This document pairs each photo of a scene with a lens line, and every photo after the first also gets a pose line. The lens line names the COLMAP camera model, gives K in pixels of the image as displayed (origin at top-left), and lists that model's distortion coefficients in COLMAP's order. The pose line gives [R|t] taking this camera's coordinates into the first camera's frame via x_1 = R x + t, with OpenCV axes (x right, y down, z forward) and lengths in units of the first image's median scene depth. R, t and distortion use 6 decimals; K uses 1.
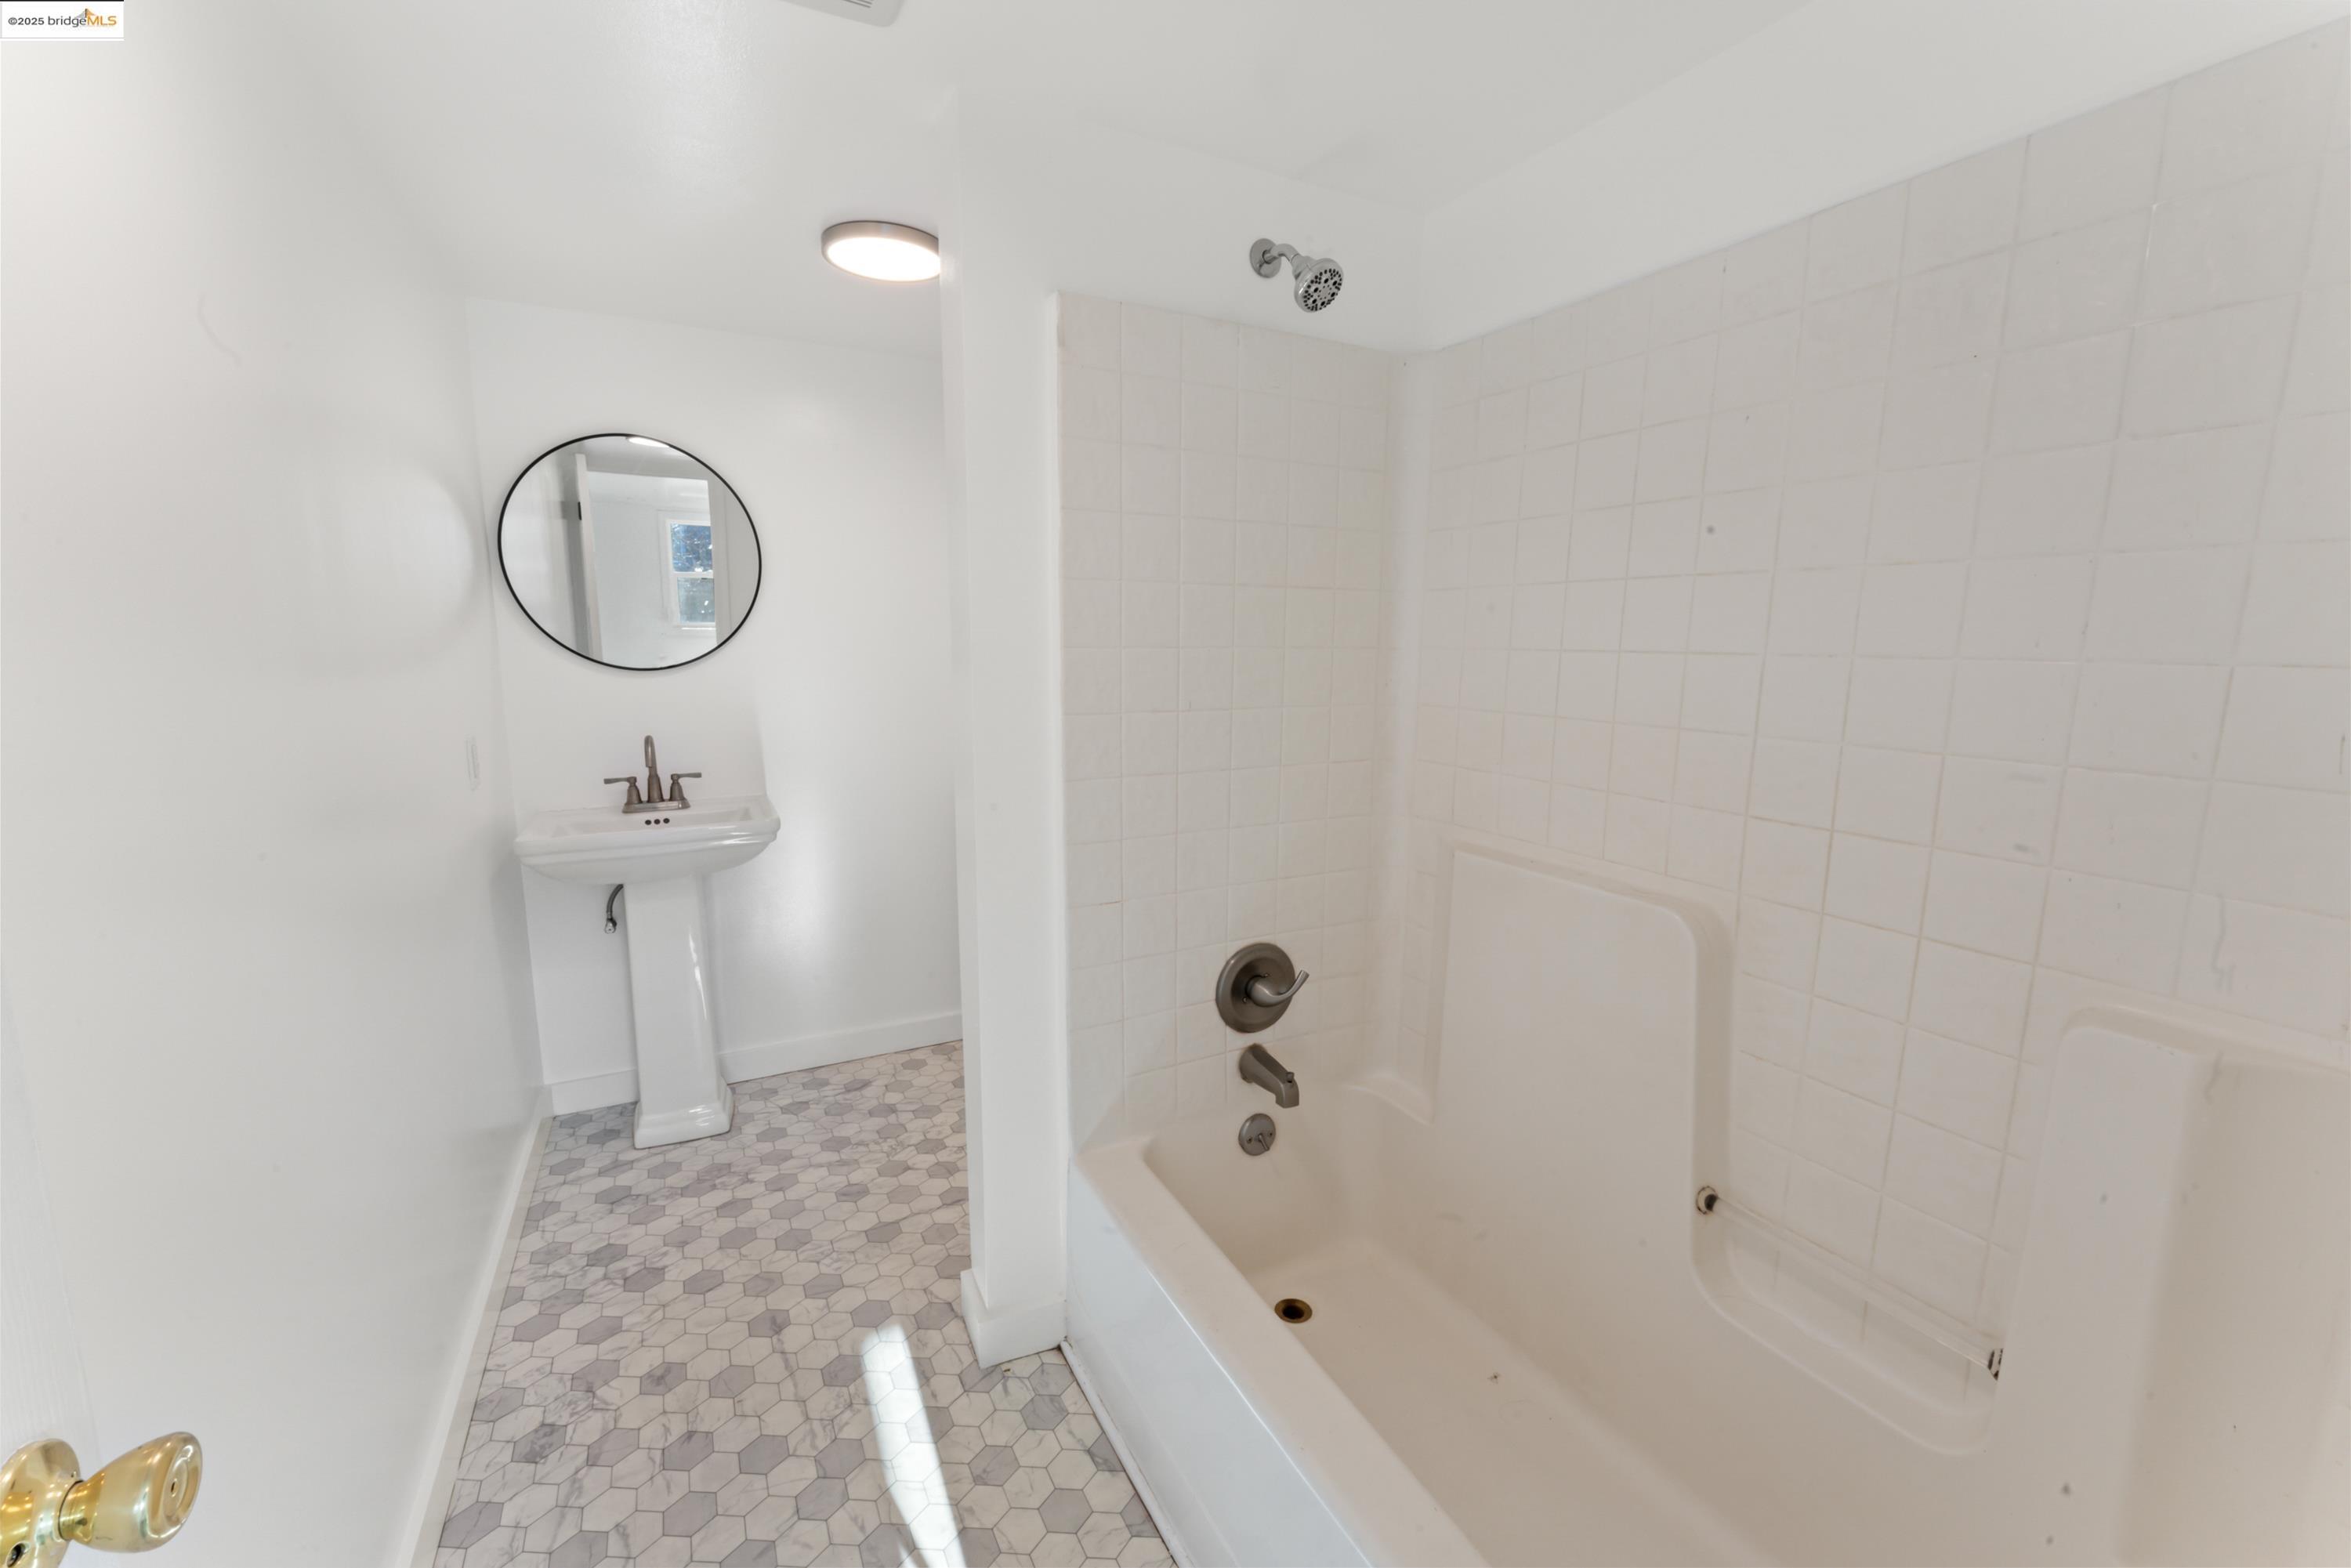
lens RADIAL K [[951.4, 0, 1171.6], [0, 951.4, 770.4], [0, 0, 1]] dist [0.002011, -0.000924]
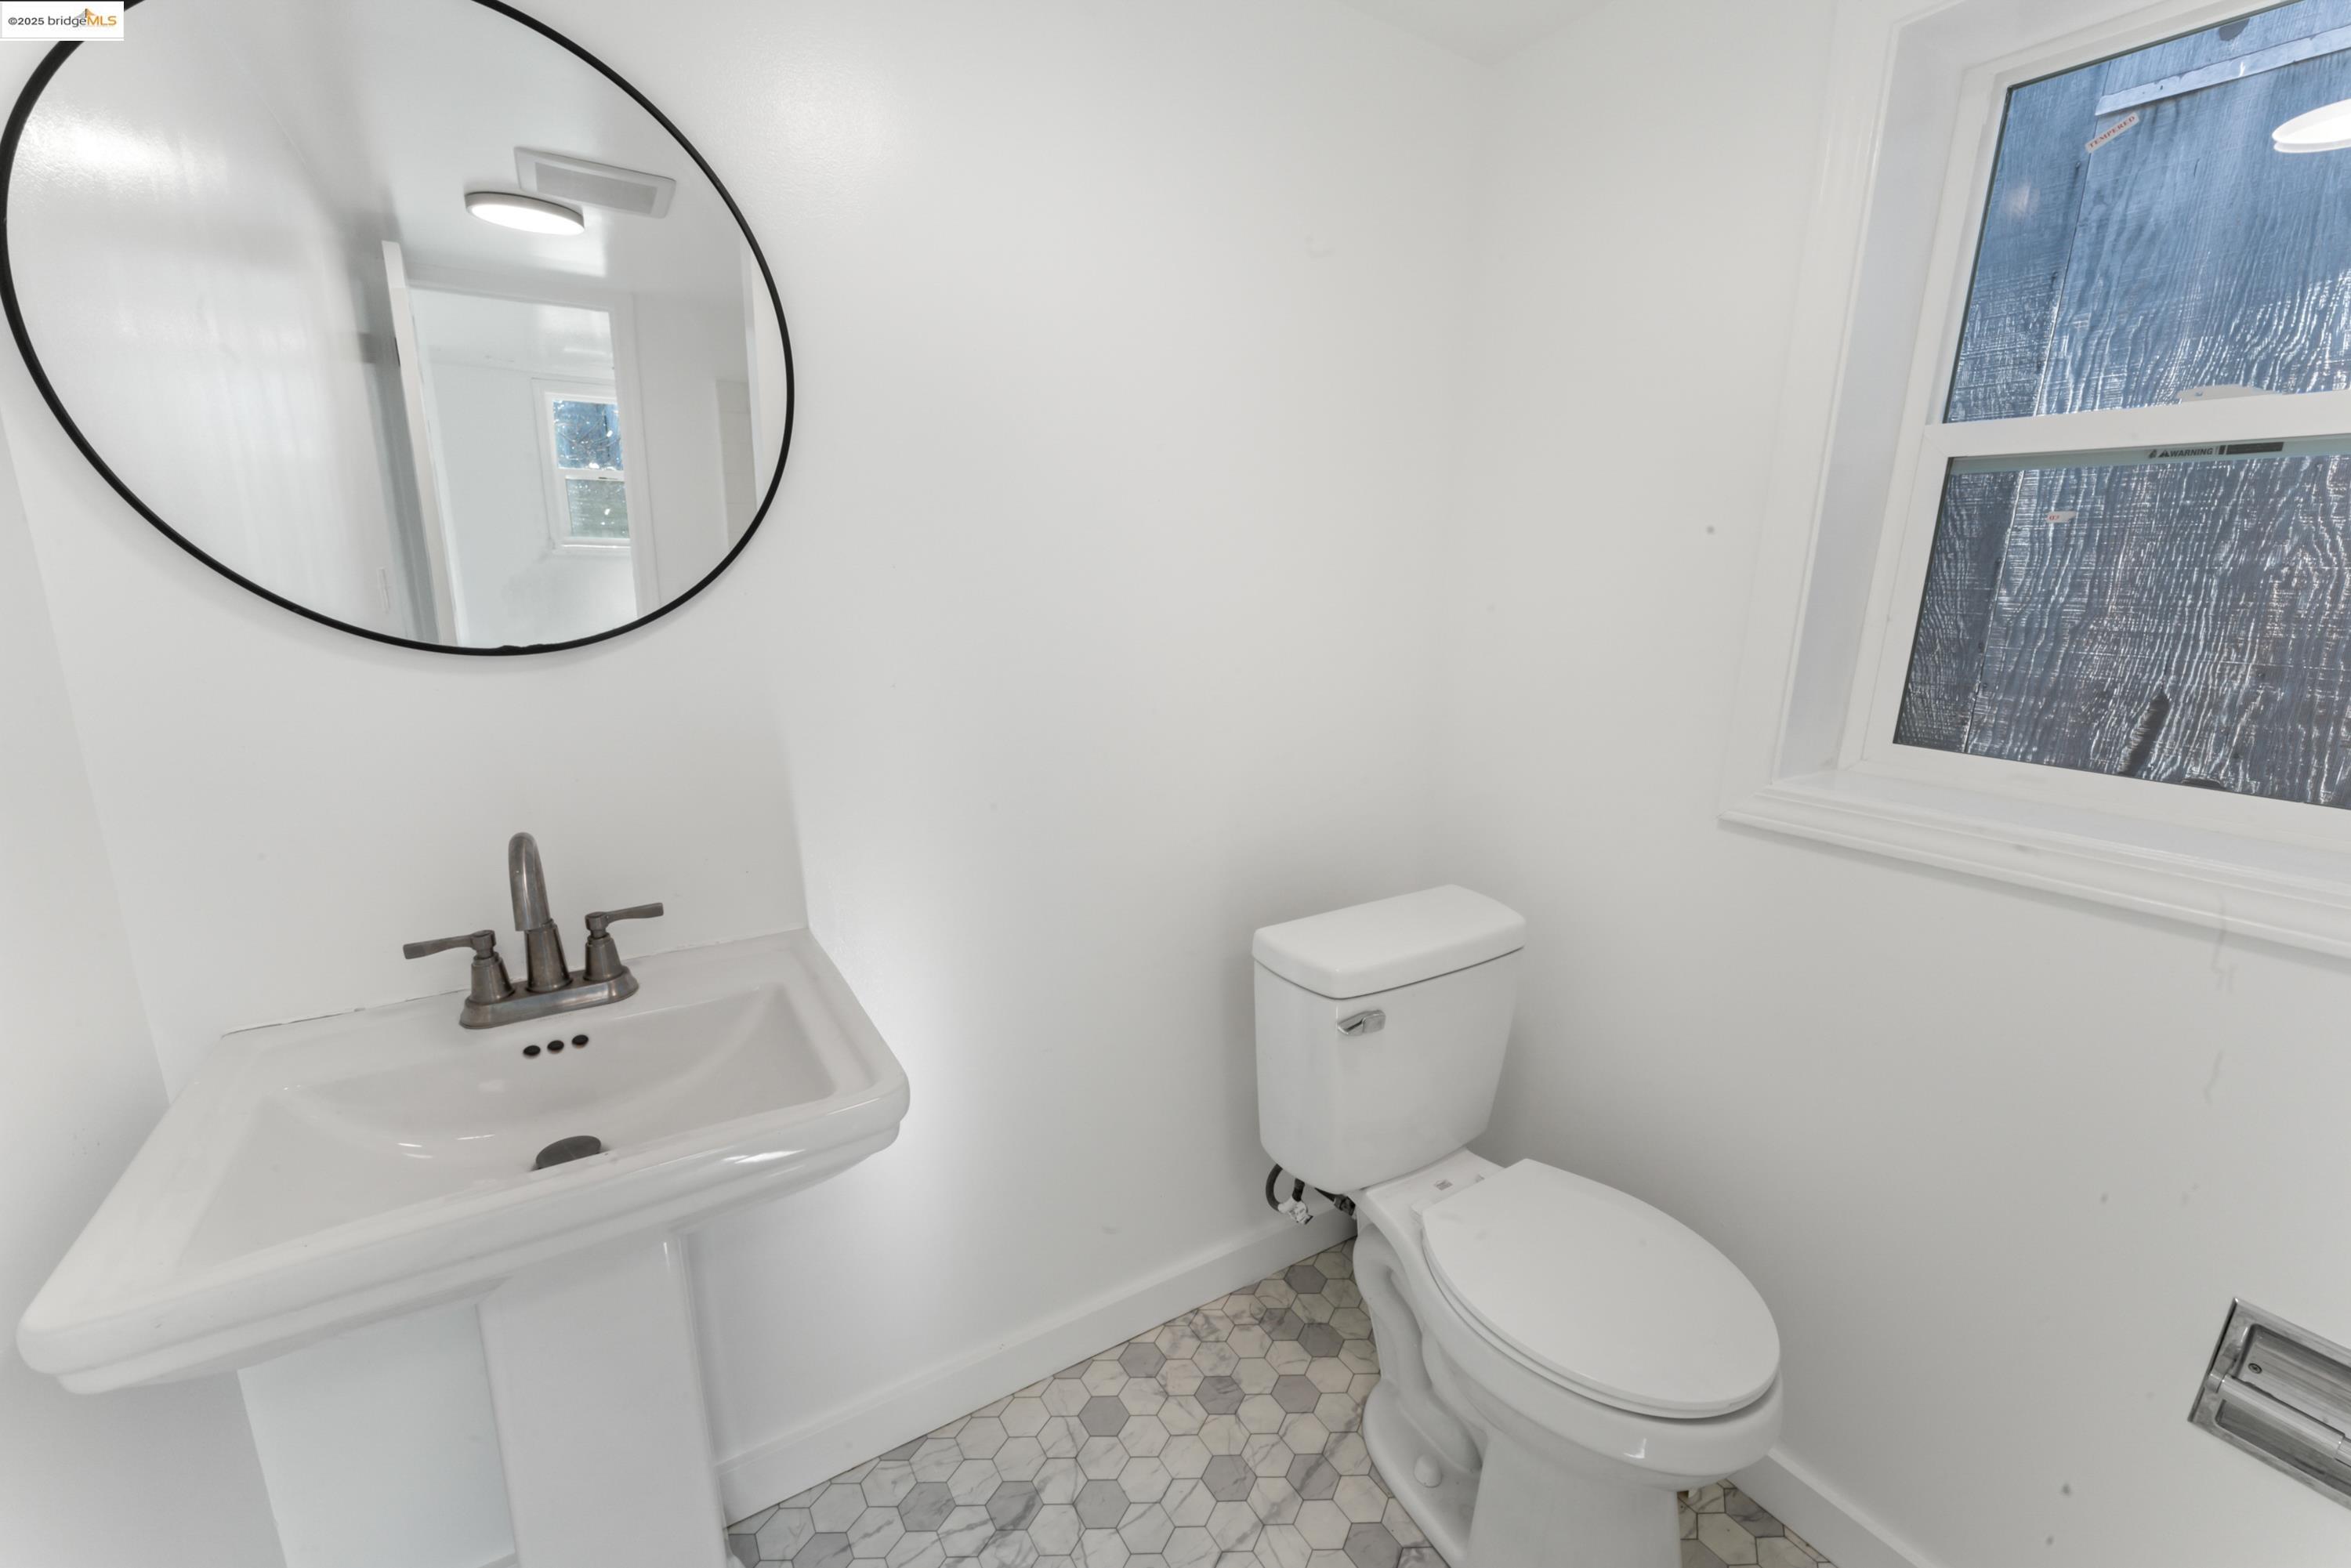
lens RADIAL K [[951.4, 0, 1181.3], [0, 951.4, 788.0], [0, 0, 1]] dist [0.002011, -0.000924]
pose [[0.996098, -0.001969, 0.088232, -0.314090], [-0.005842, 0.996087, 0.088184, -0.088444], [-0.088060, -0.088355, 0.992189, 0.589875]]
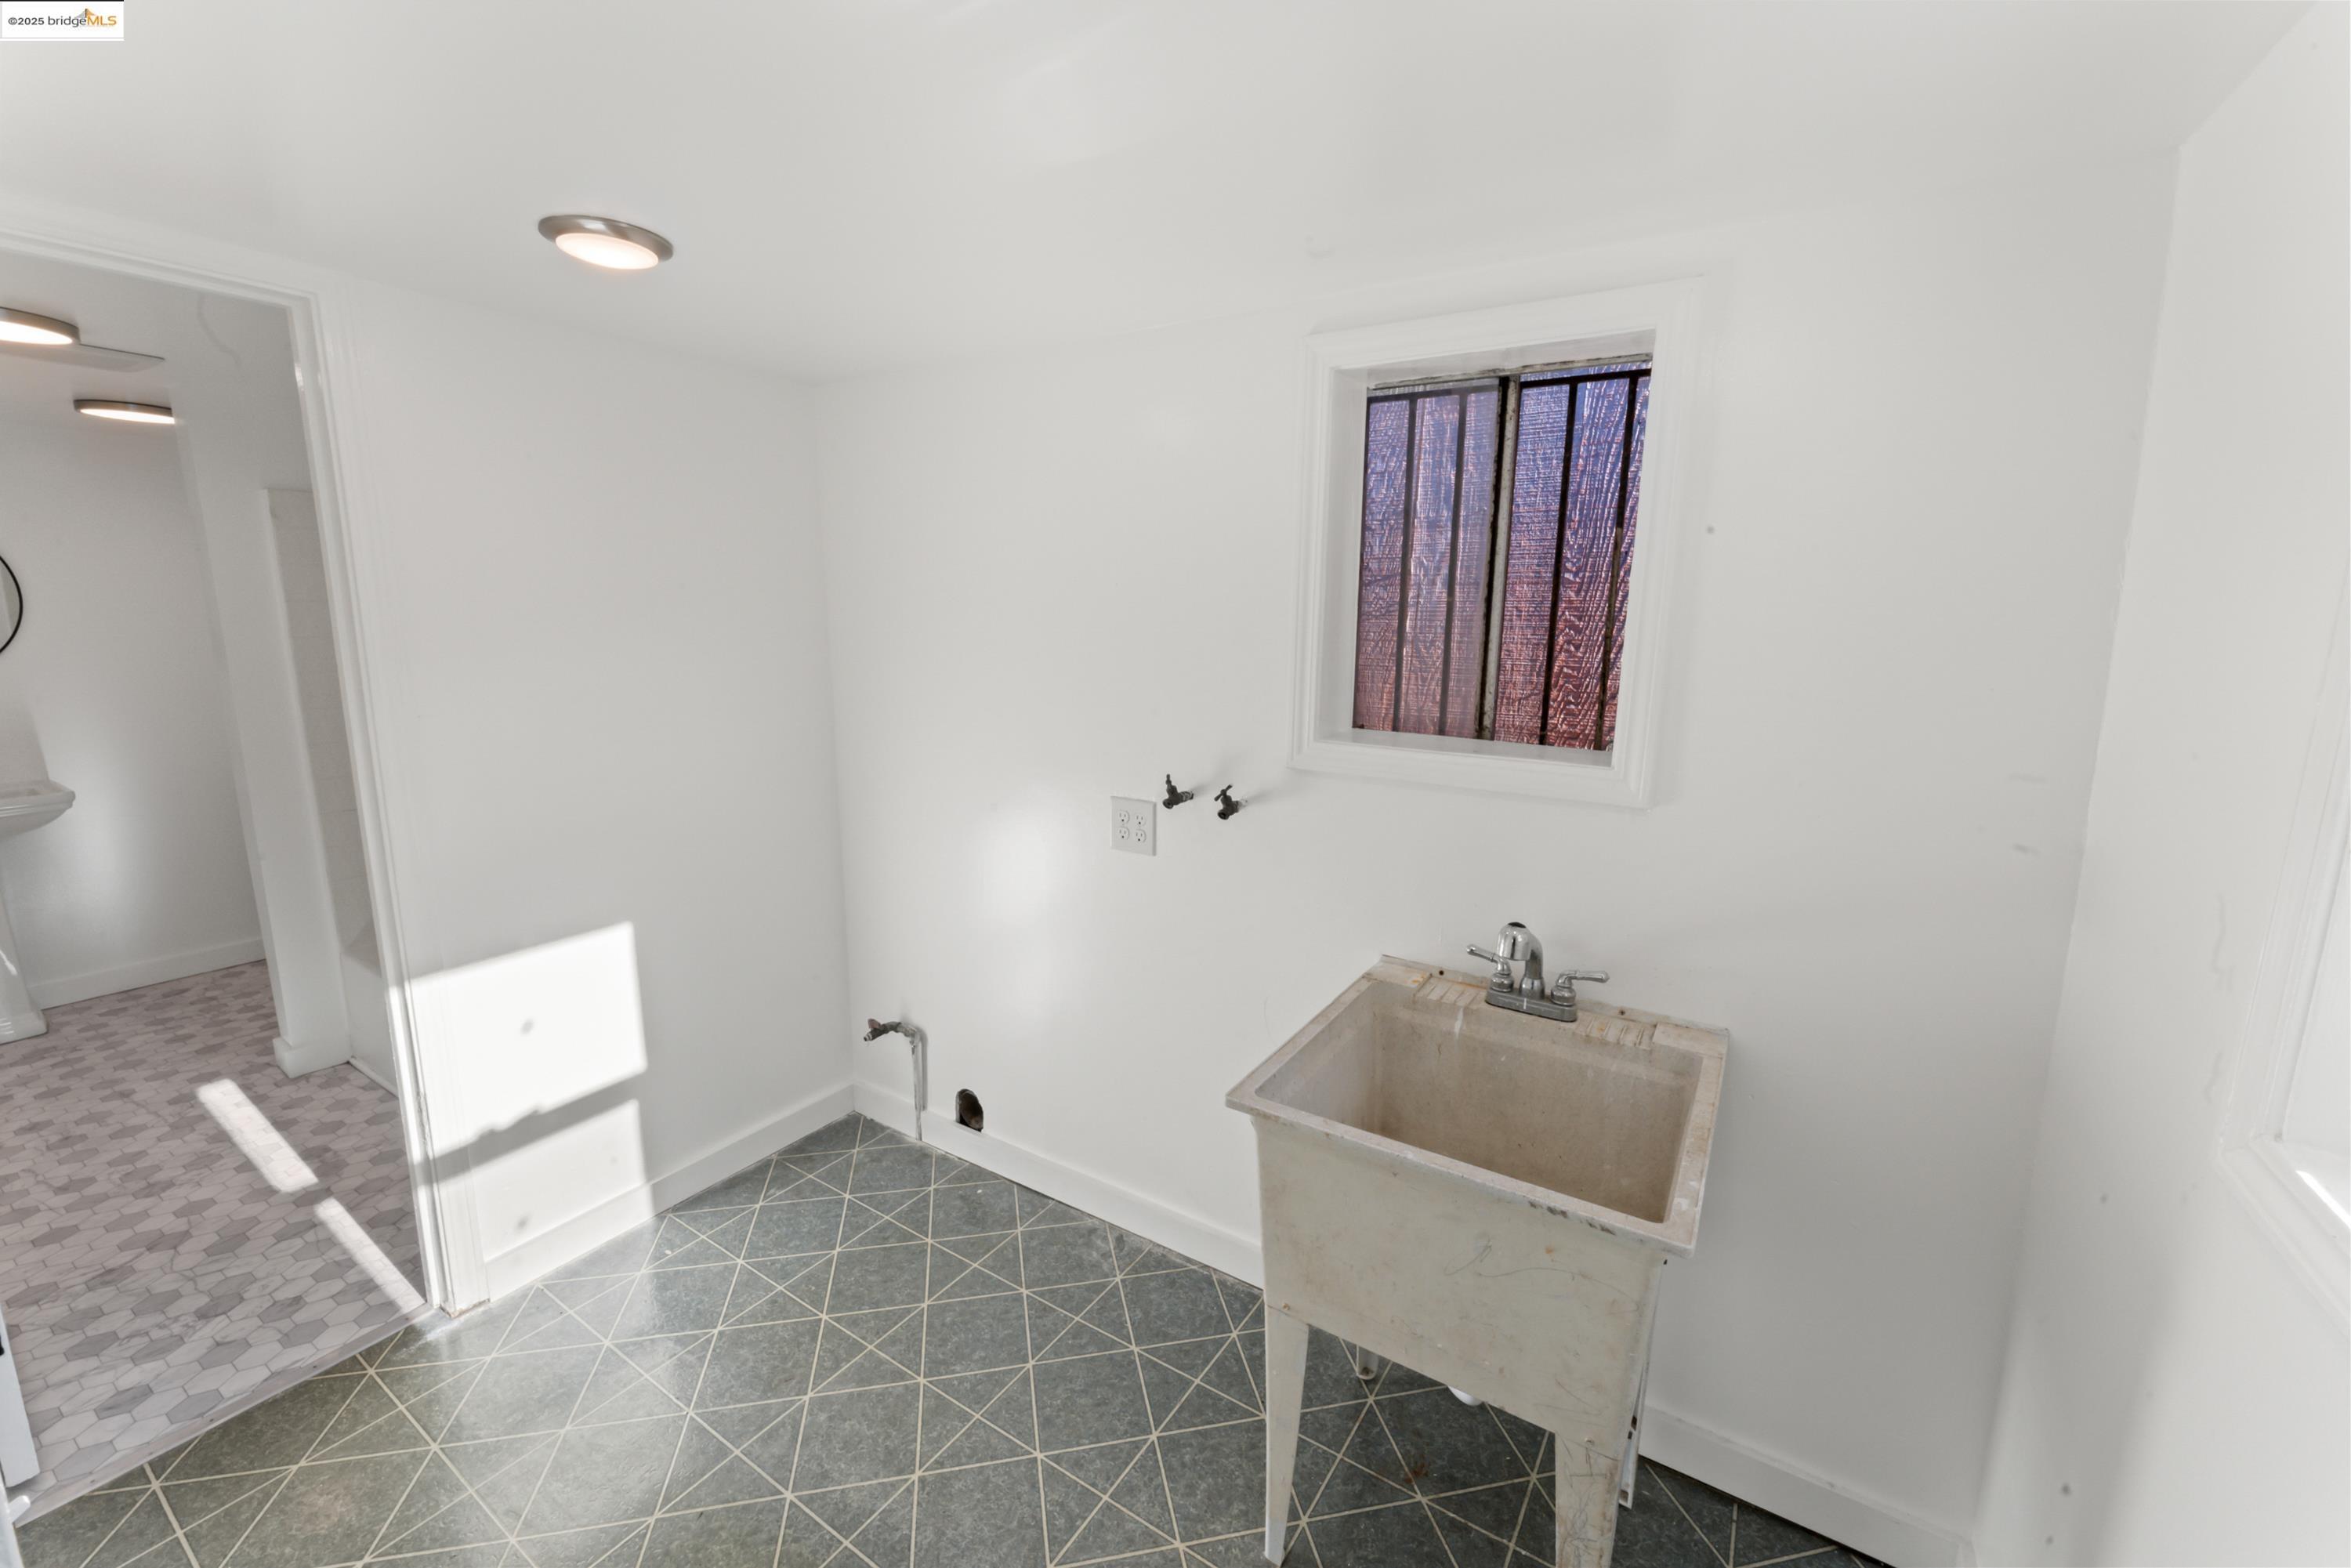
lens RADIAL K [[951.4, 0, 1163.4], [0, 951.4, 786.9], [0, 0, 1]] dist [0.002011, -0.000924]
pose [[0.870633, -0.081549, 0.485126, 0.269819], [0.057234, 0.996259, 0.064753, 0.042503], [-0.488592, -0.028610, 0.872043, -0.897208]]
